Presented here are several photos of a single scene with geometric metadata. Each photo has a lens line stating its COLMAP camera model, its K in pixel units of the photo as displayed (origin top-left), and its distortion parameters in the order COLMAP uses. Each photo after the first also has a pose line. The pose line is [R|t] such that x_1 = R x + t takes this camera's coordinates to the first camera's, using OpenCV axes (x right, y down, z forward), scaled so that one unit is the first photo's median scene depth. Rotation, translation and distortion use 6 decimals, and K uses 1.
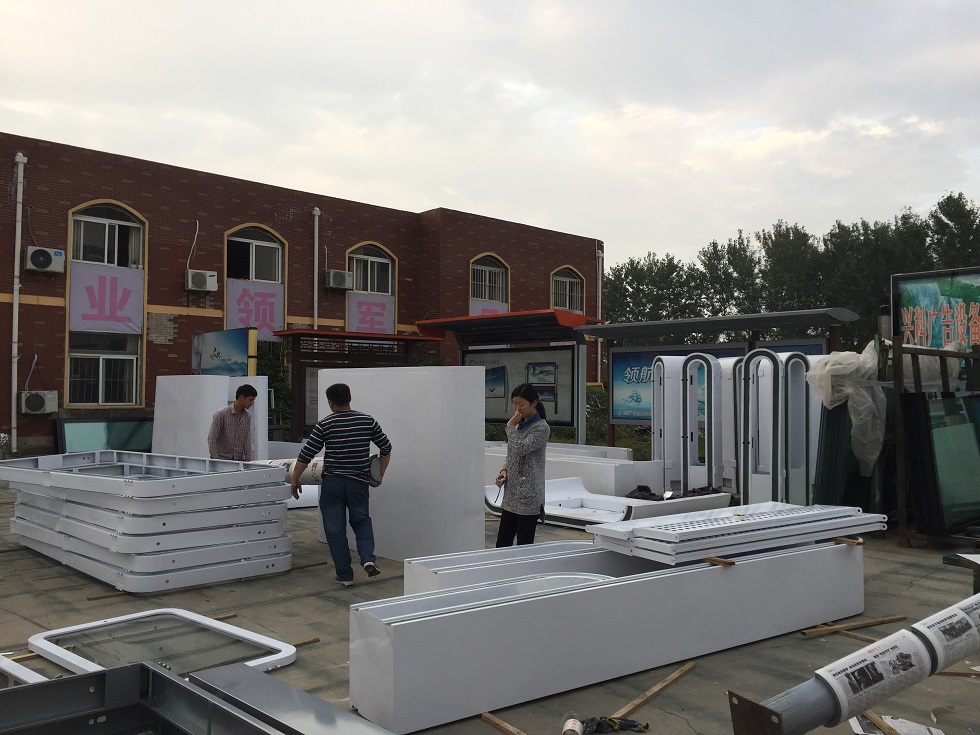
lens RADIAL K [[832.7, 0, 490.0], [0, 832.7, 367.5], [0, 0, 1]] dist [0.086690, -0.122614]
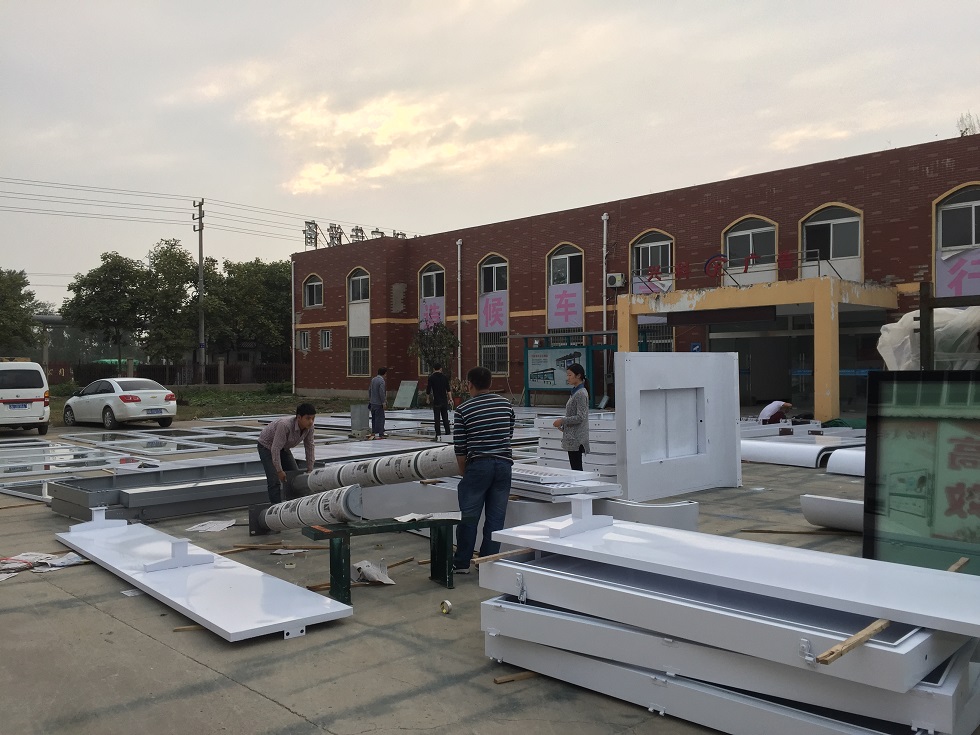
lens RADIAL K [[832.7, 0, 490.0], [0, 832.7, 367.5], [0, 0, 1]] dist [0.086690, -0.122614]
pose [[0.046870, -0.015315, -0.998784, 1.014975], [0.033845, 0.999333, -0.013735, 0.044023], [0.998327, -0.033160, 0.047357, 0.762696]]
